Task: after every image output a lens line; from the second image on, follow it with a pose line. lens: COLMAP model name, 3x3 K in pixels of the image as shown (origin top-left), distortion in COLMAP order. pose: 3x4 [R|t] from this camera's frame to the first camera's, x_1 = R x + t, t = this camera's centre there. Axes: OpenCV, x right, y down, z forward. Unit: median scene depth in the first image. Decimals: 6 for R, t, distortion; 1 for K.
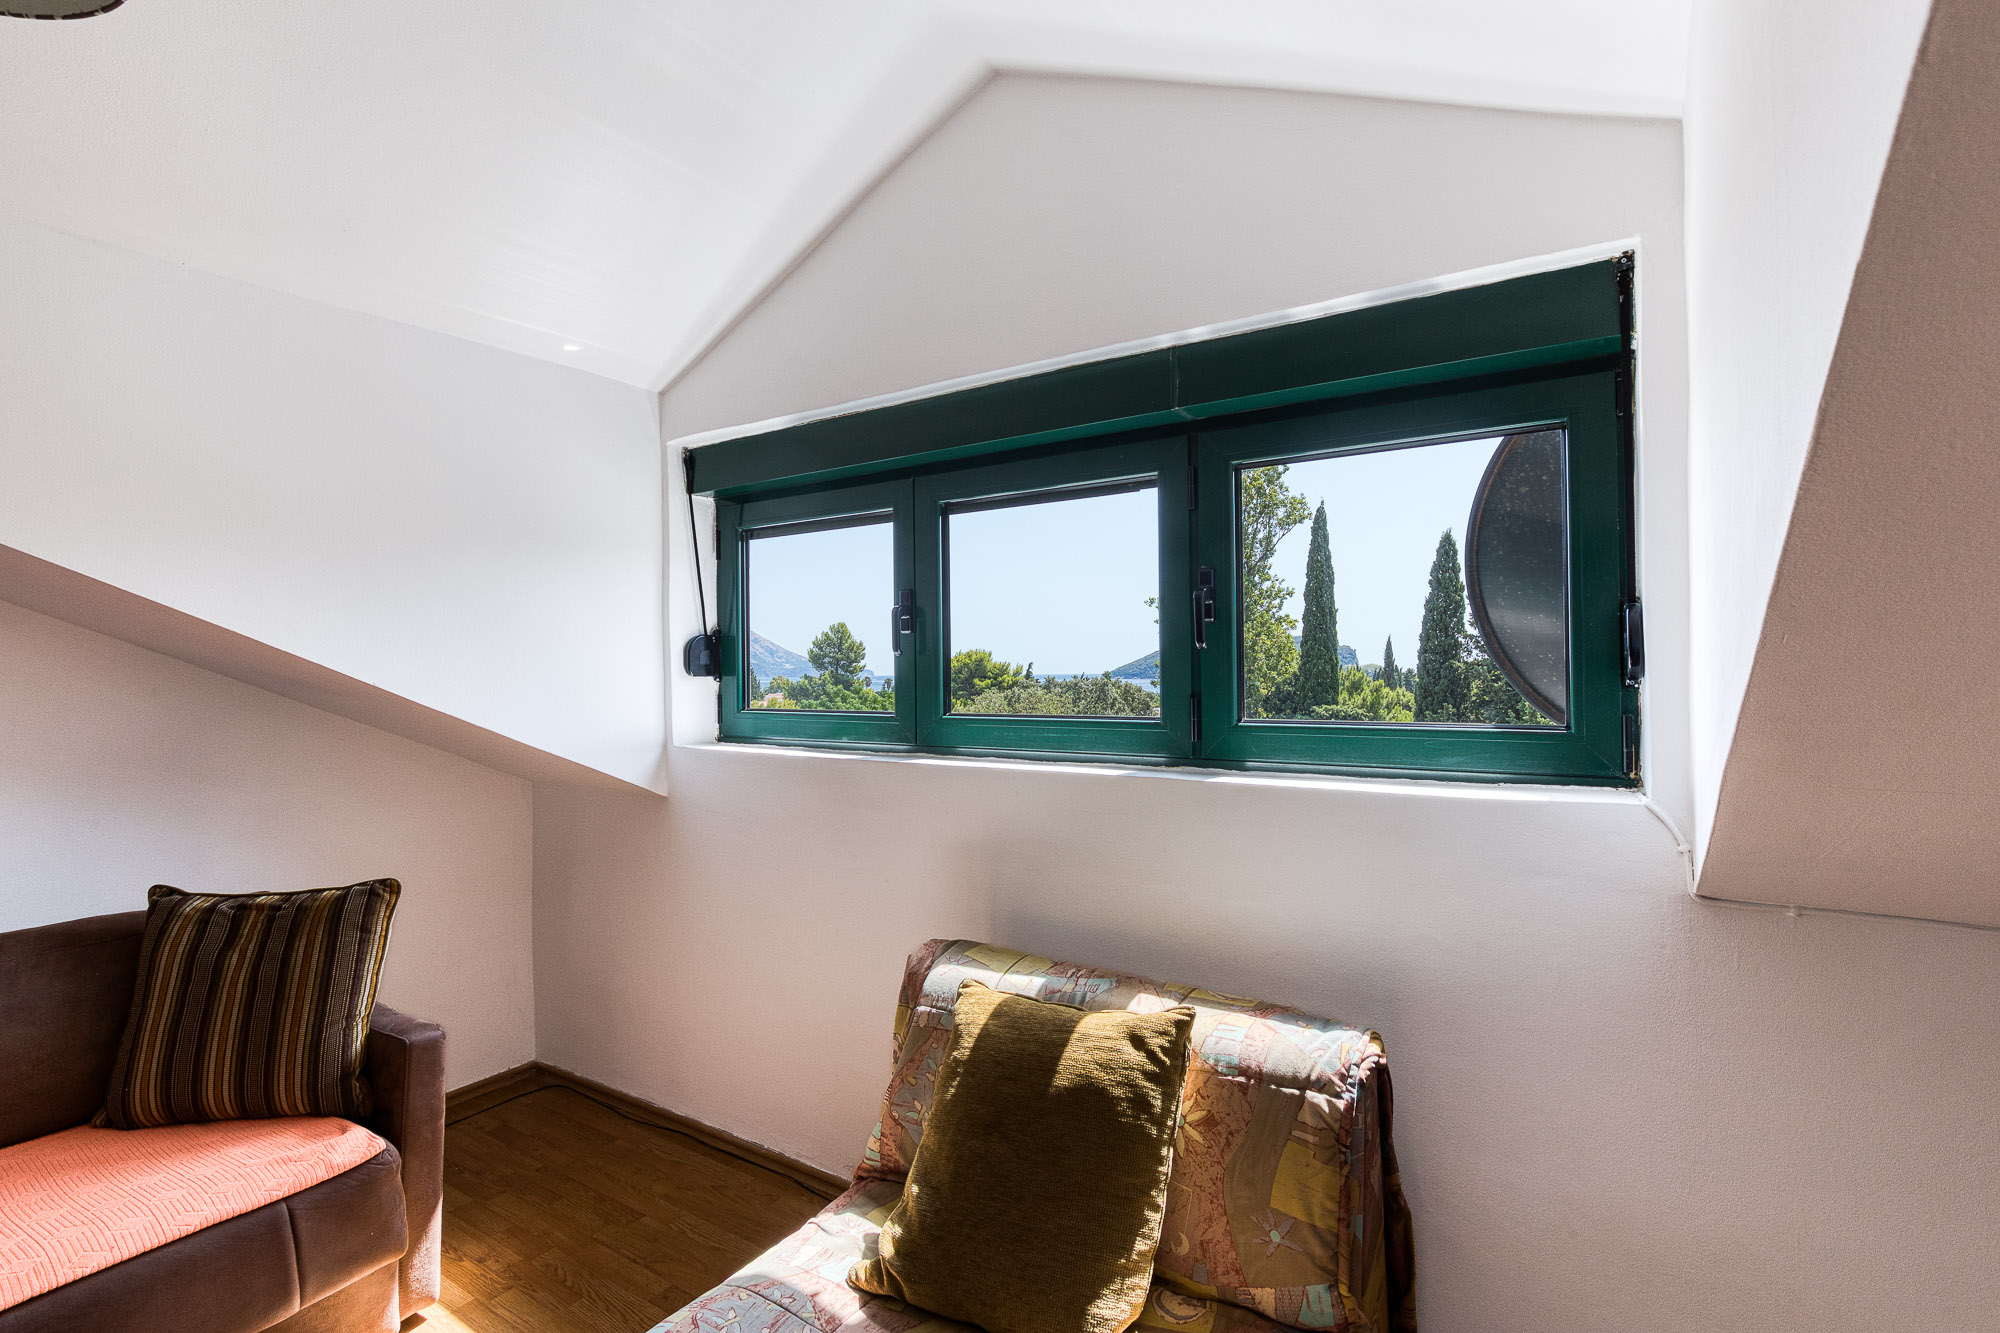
lens RADIAL K [[913.3, 0, 1000.0], [0, 913.3, 666.5], [0, 0, 1]] dist [-0.003457, -0.000175]
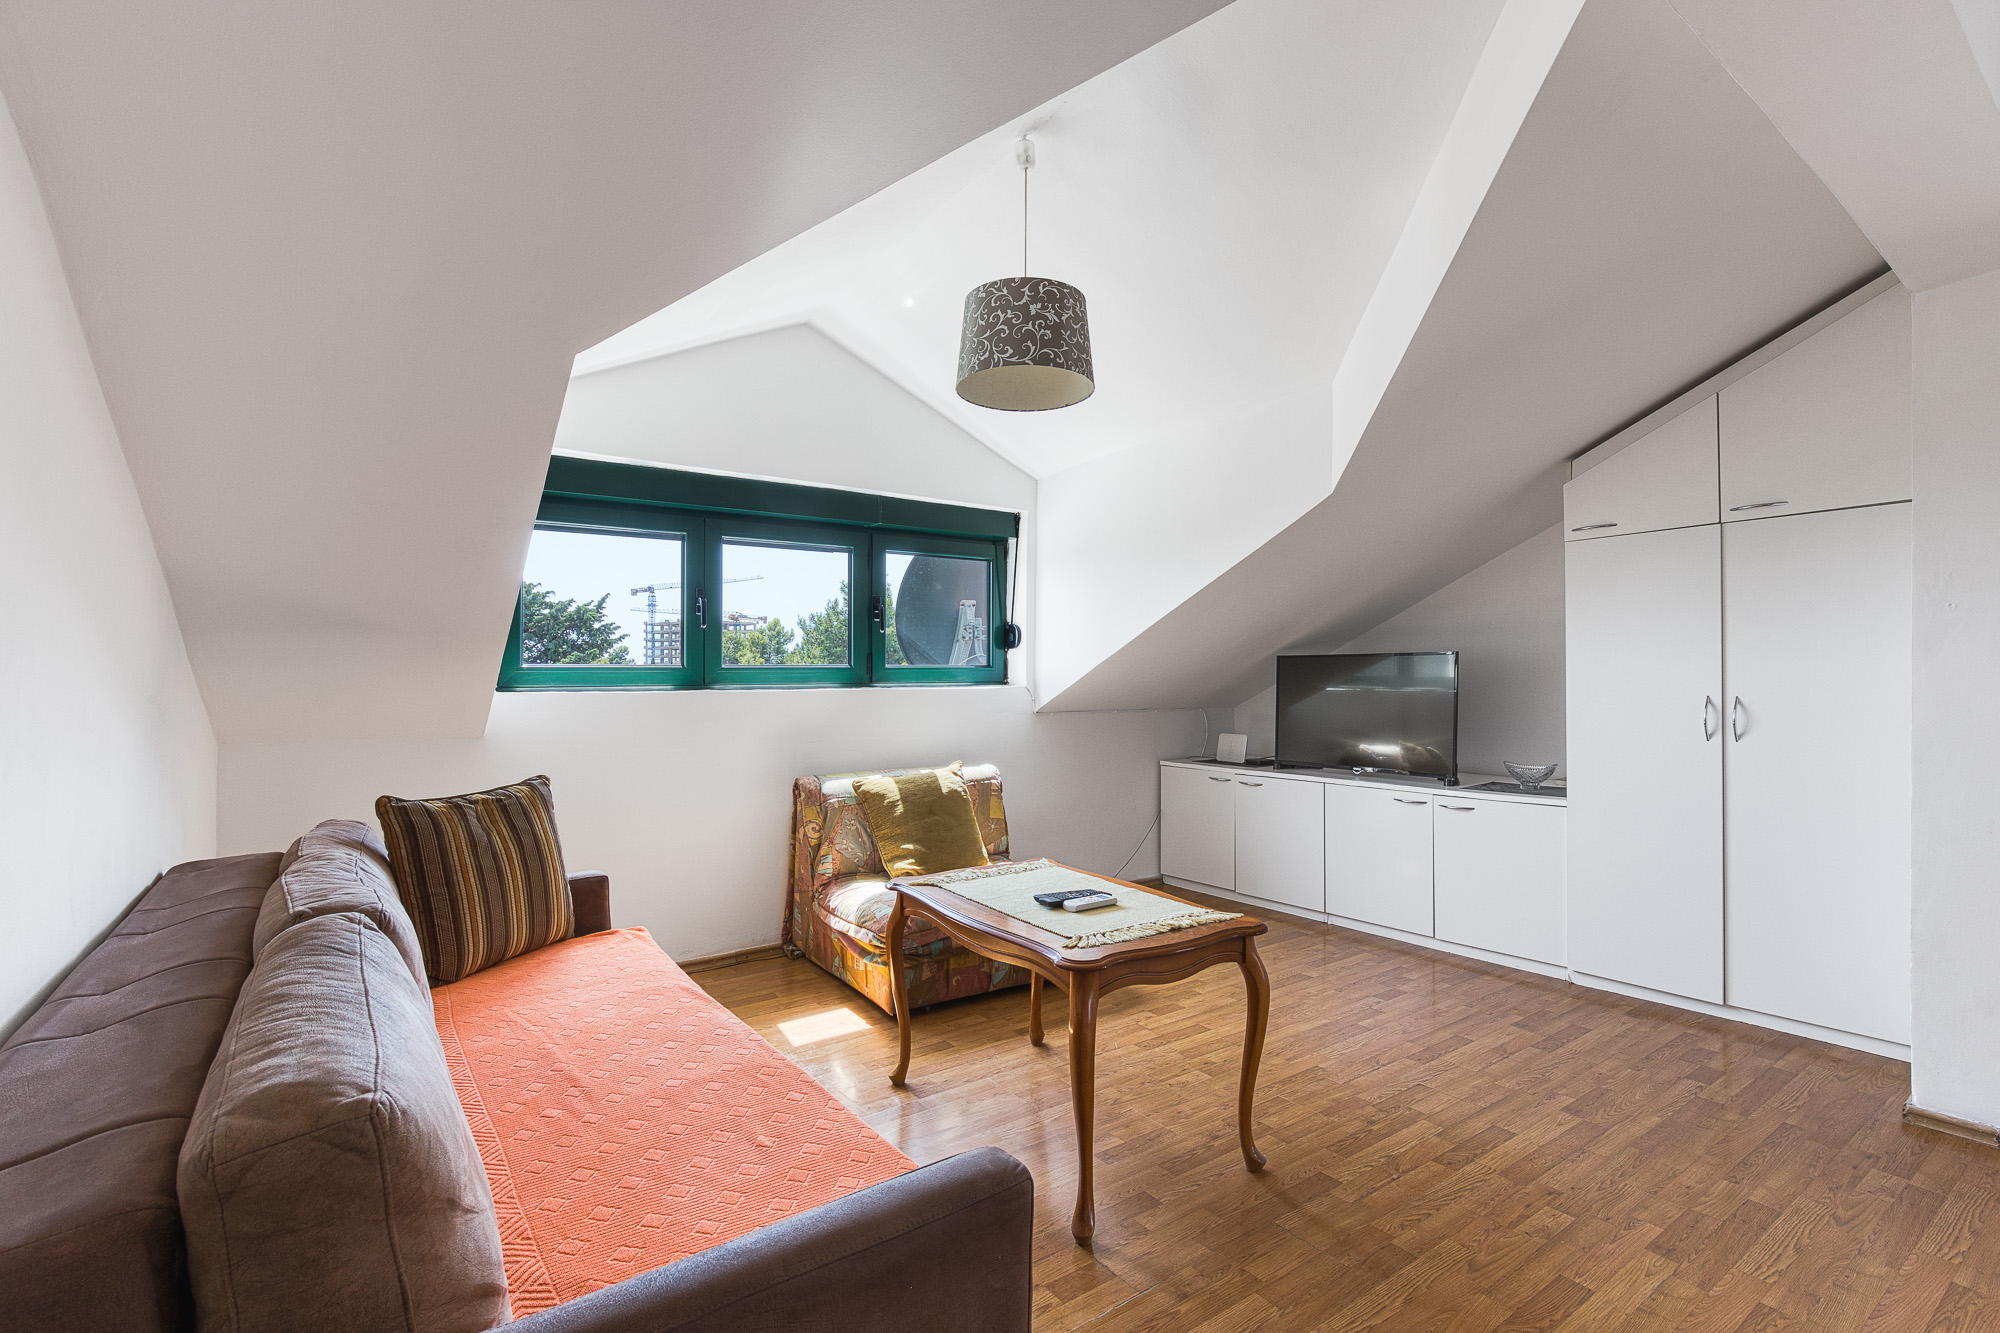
lens RADIAL K [[918.2, 0, 1005.1], [0, 918.2, 678.7], [0, 0, 1]] dist [-0.001553, 0.000286]
pose [[0.369446, 0.007996, 0.929218, -1.671567], [-0.004126, 0.999967, -0.006964, 0.102785], [-0.929243, -0.001261, 0.369467, -0.109762]]
